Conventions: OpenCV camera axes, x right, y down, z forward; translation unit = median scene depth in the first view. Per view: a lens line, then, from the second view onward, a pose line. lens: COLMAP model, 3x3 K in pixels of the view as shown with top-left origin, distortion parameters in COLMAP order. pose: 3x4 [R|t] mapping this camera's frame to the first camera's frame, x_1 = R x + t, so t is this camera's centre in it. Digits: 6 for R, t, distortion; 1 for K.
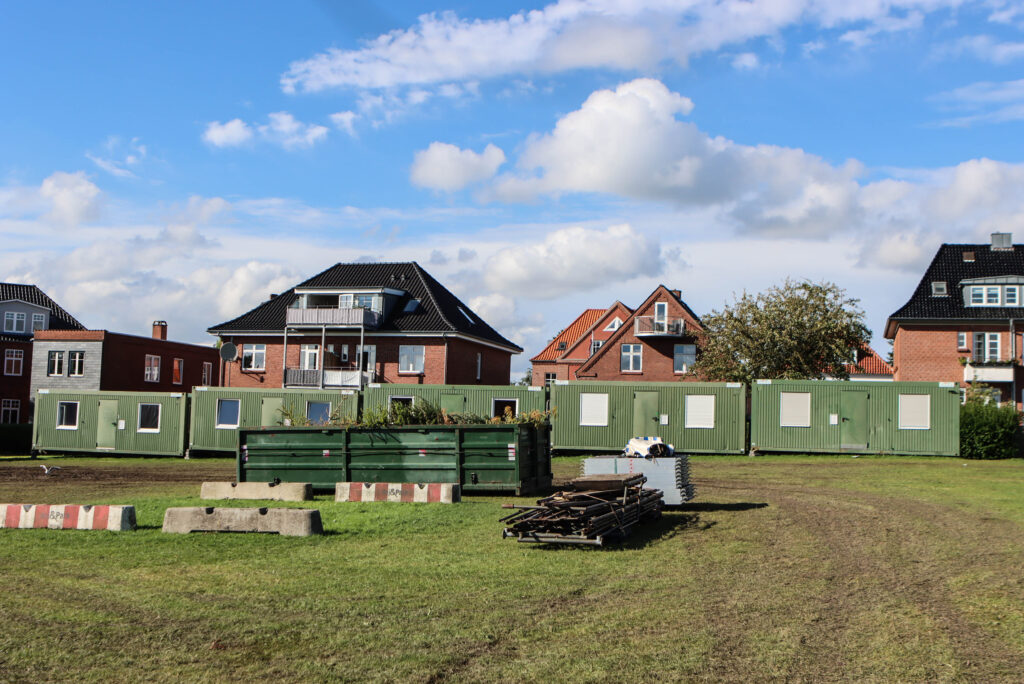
lens RADIAL K [[1125.7, 0, 512.4], [0, 1125.7, 339.3], [0, 0, 1]] dist [-0.014946, 0.000000]
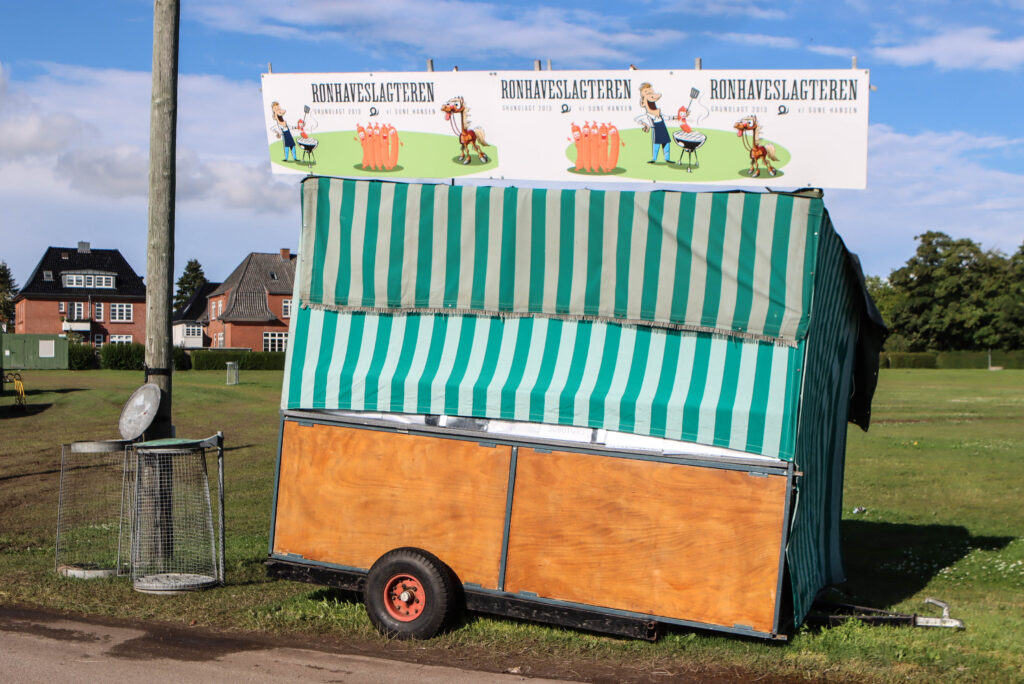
lens RADIAL K [[1178.1, 0, 512.5], [0, 1178.1, 341.4], [0, 0, 1]] dist [0.021582, 0.000000]
pose [[0.716212, -0.007658, 0.697841, -0.382711], [-0.036525, 0.998158, 0.048440, -0.059930], [-0.696926, -0.060181, 0.714613, -0.810739]]
